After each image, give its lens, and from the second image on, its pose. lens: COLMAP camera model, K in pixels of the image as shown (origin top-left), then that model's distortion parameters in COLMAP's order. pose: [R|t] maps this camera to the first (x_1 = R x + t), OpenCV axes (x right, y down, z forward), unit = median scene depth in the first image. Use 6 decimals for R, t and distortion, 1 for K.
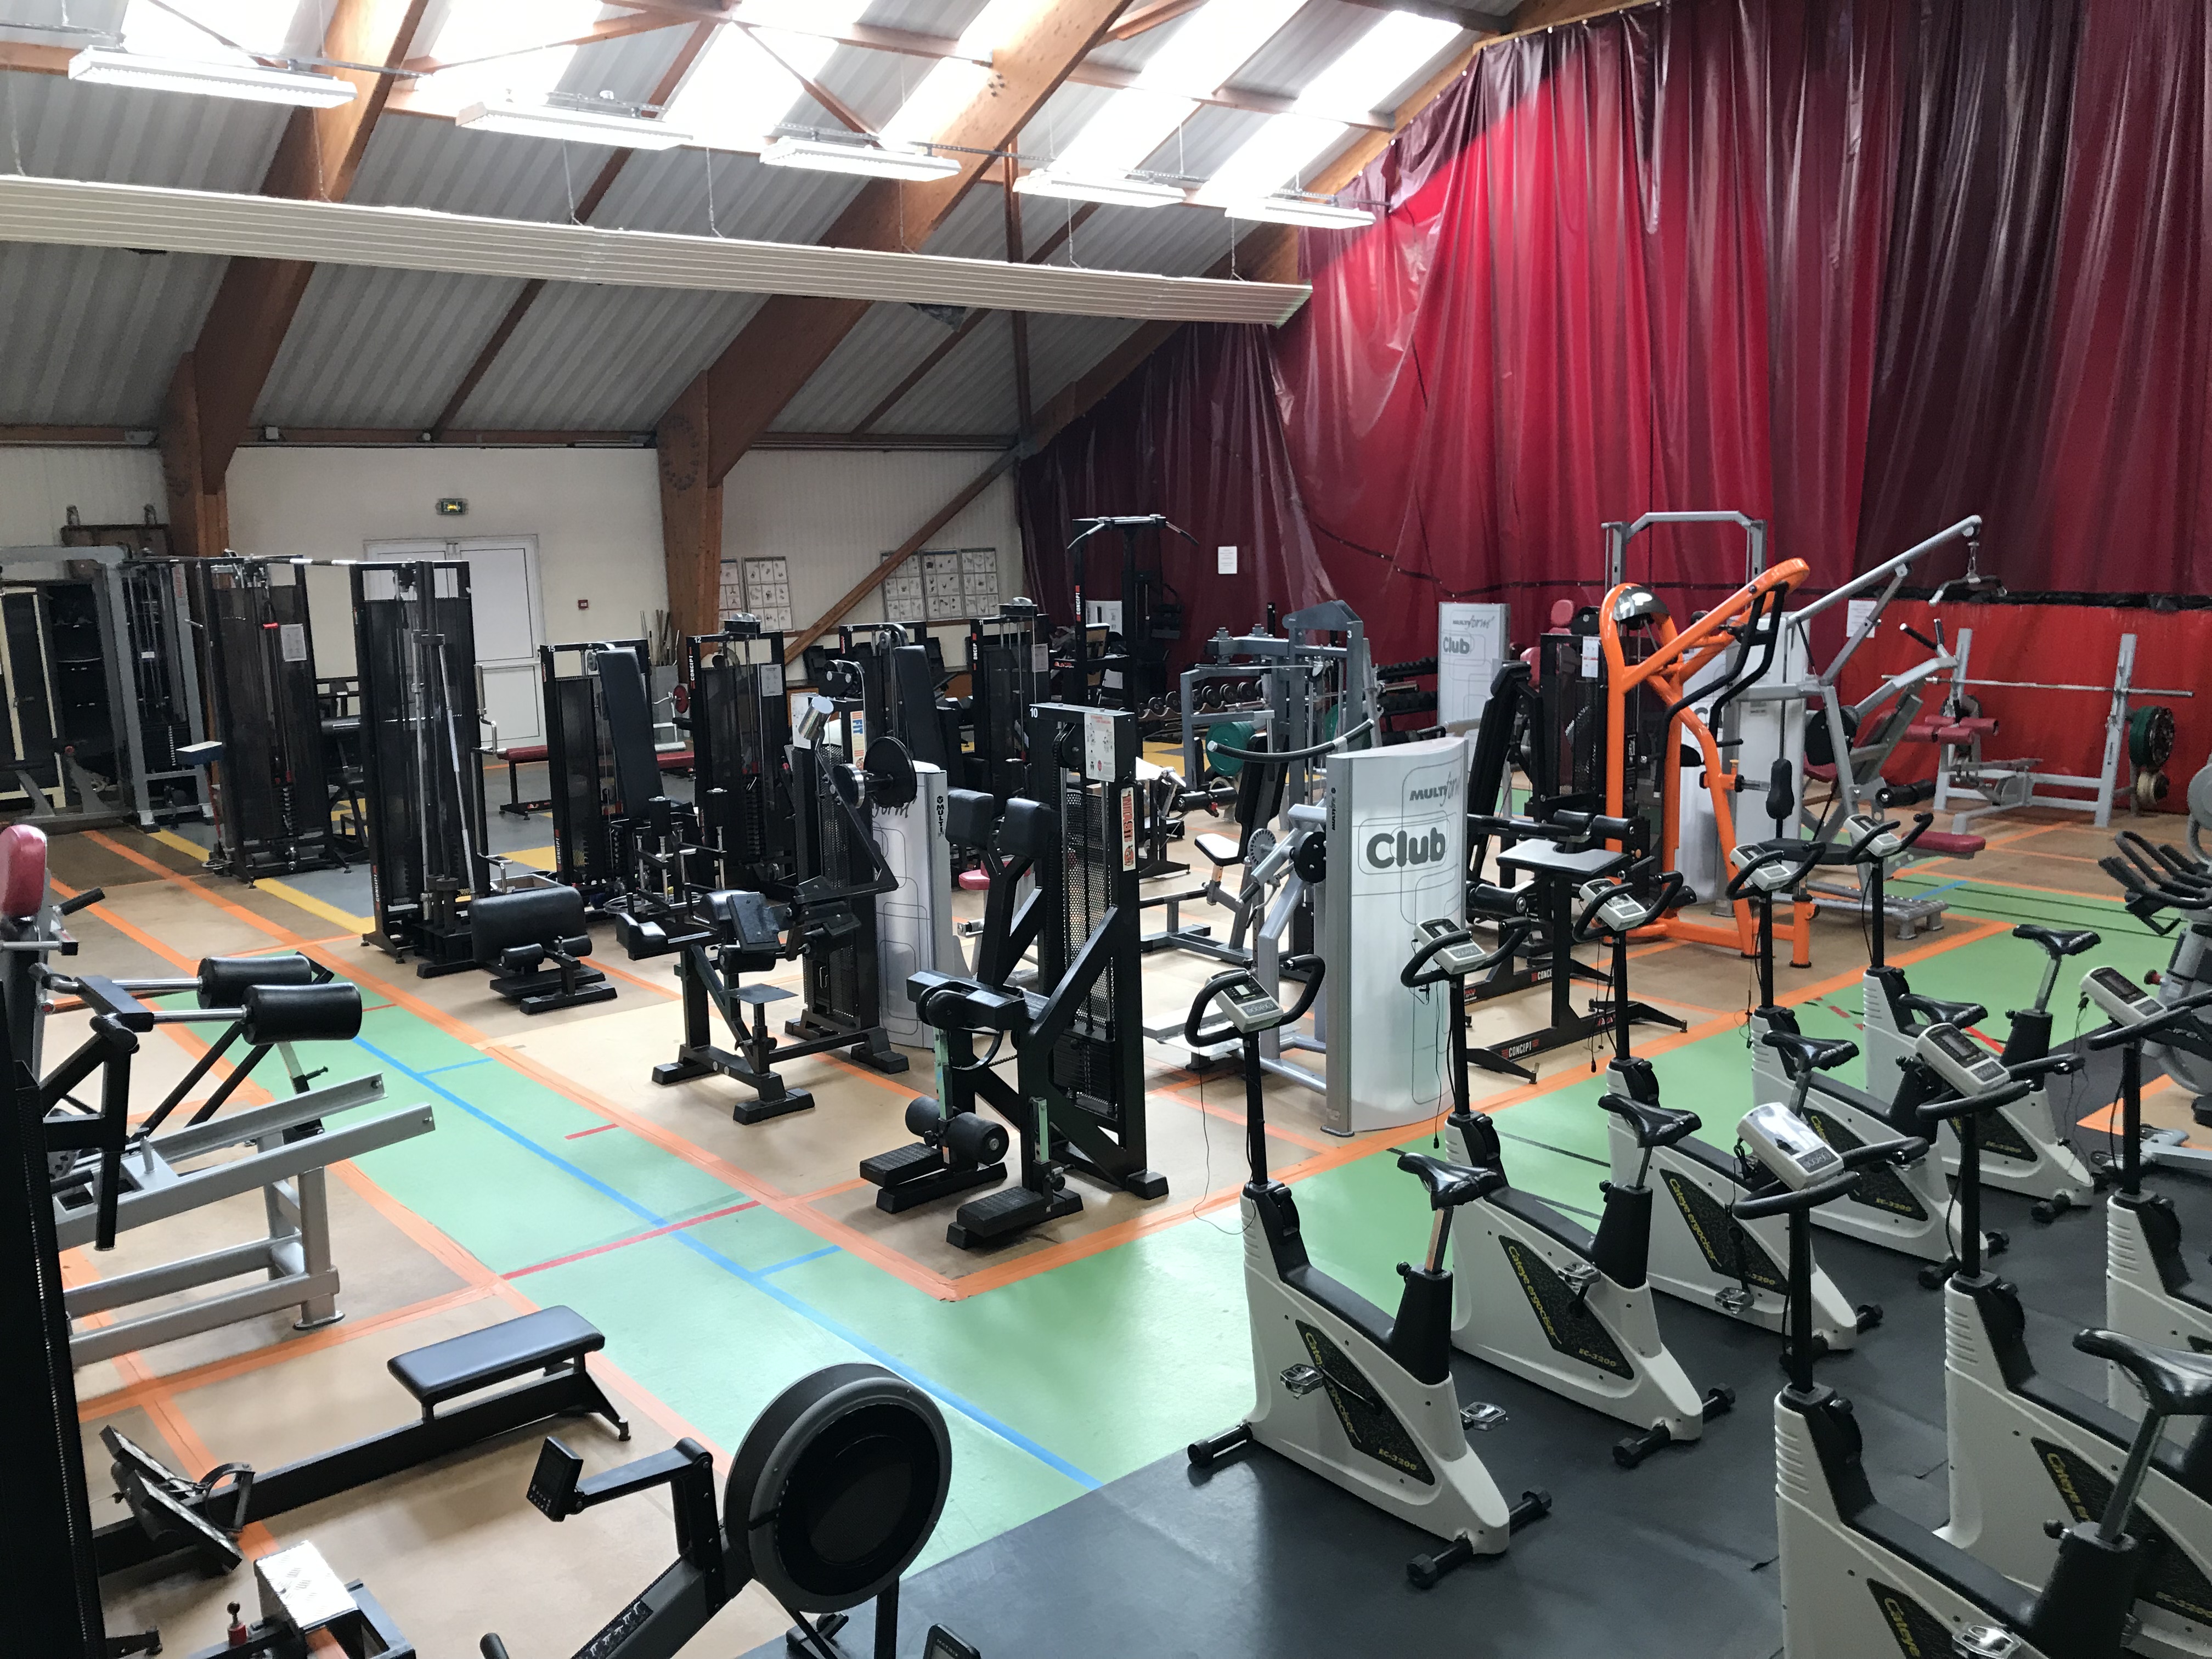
lens RADIAL K [[1818.7, 0, 1076.8], [0, 1818.7, 838.5], [0, 0, 1]] dist [0.034306, -0.043780]
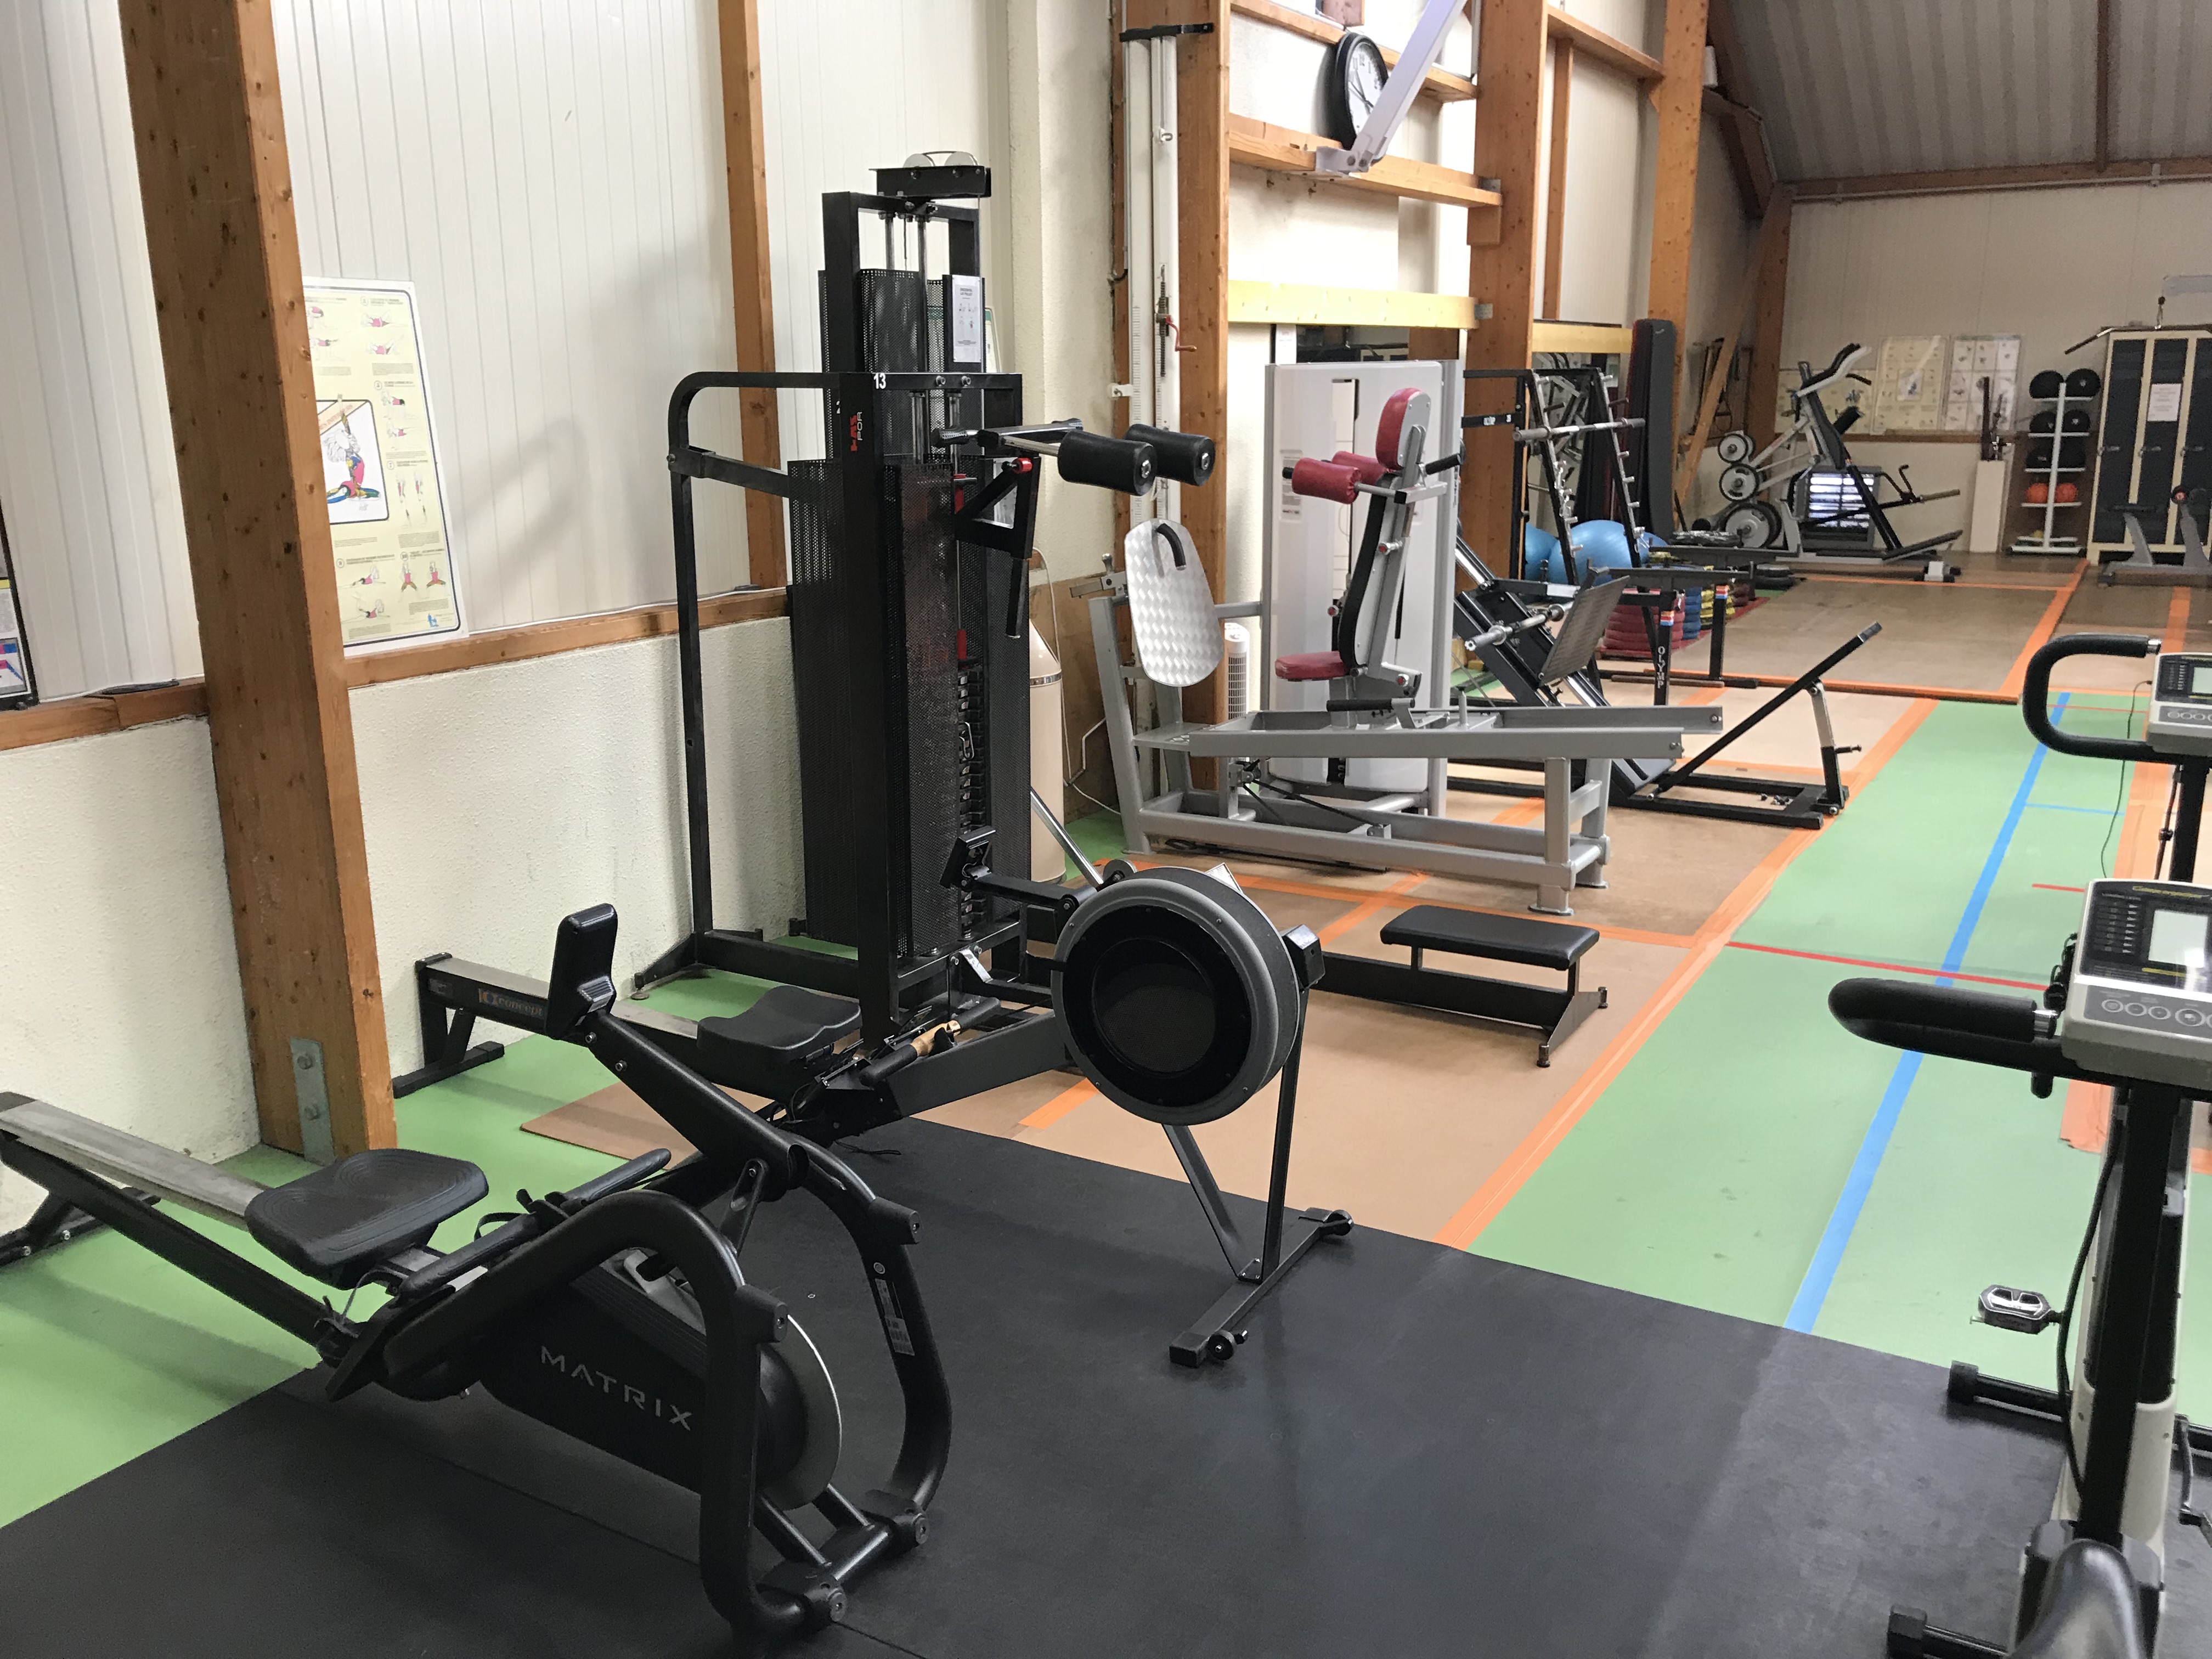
lens RADIAL K [[1818.7, 0, 1093.1], [0, 1818.7, 830.8], [0, 0, 1]] dist [0.034306, -0.043780]
pose [[0.332378, 0.246463, -0.910374, 0.156546], [-0.167390, 0.965344, 0.200231, 0.021520], [0.928173, 0.085835, 0.362115, 0.143383]]
